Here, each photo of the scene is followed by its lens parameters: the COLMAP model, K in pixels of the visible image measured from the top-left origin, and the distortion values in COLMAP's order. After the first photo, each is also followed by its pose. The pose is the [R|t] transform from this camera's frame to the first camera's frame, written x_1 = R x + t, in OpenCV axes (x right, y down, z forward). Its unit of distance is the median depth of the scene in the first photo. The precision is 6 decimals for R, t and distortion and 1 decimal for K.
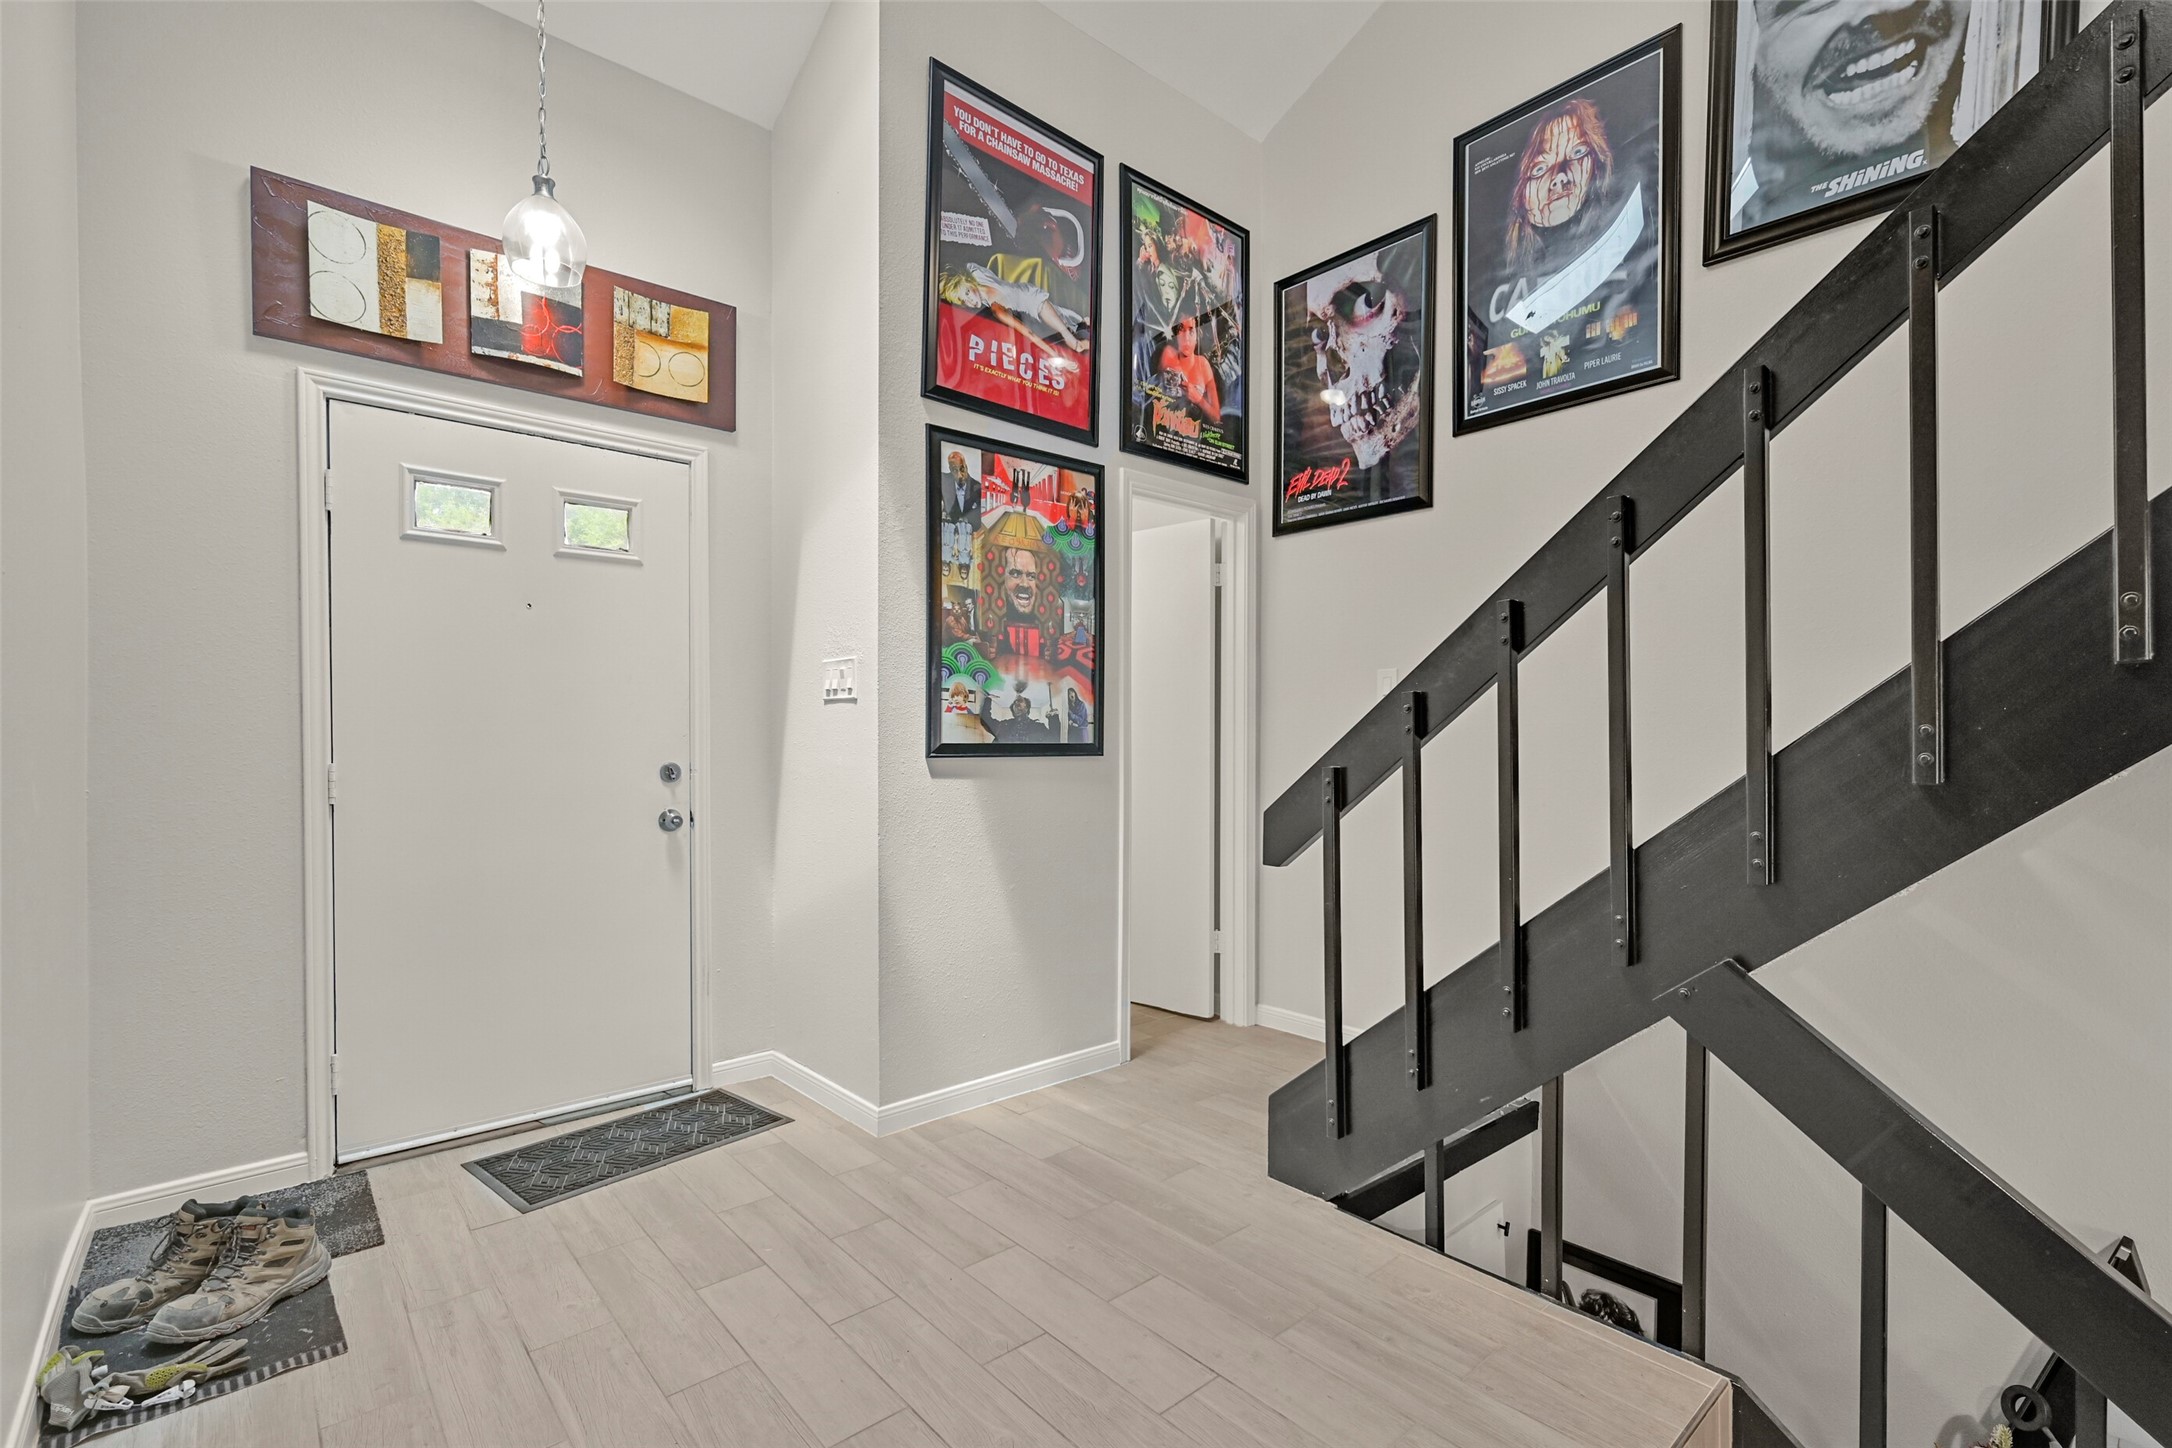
lens RADIAL K [[966.1, 0, 1087.1], [0, 966.1, 732.0], [0, 0, 1]] dist [-0.002667, -0.000265]
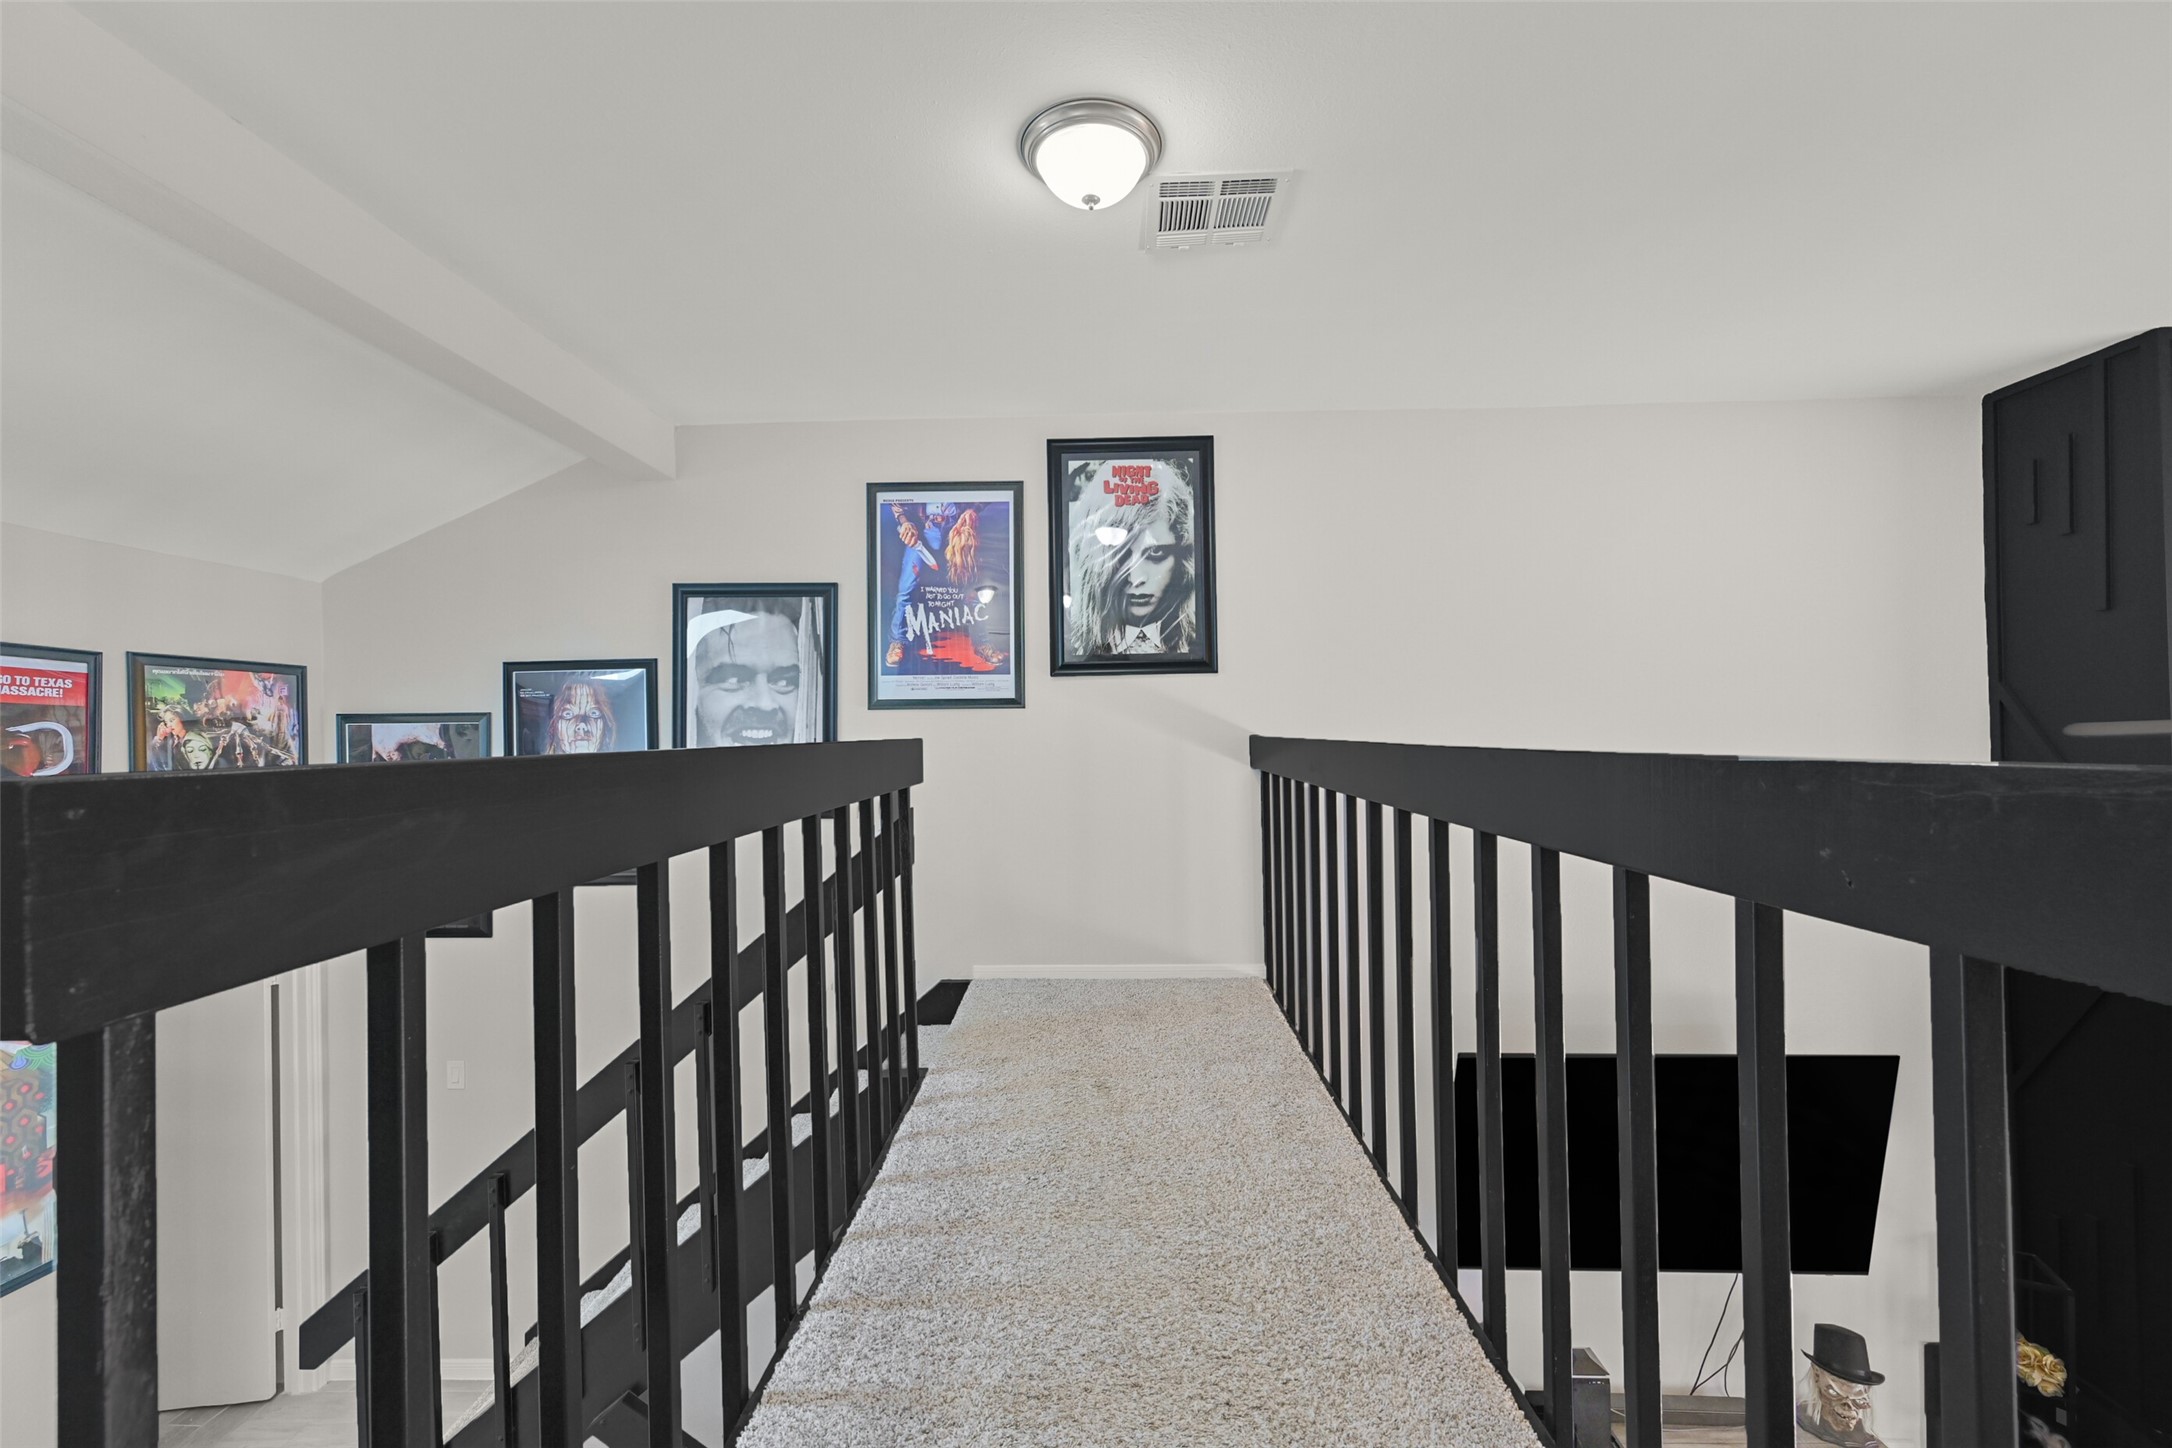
lens RADIAL K [[877.3, 0, 1087.6], [0, 877.3, 726.6], [0, 0, 1]] dist [-0.000807, 0.000737]
pose [[0.670352, -0.009868, 0.741978, 0.025485], [0.022488, 0.999722, -0.007022, -0.469374], [-0.741702, 0.021393, 0.670388, -0.360213]]
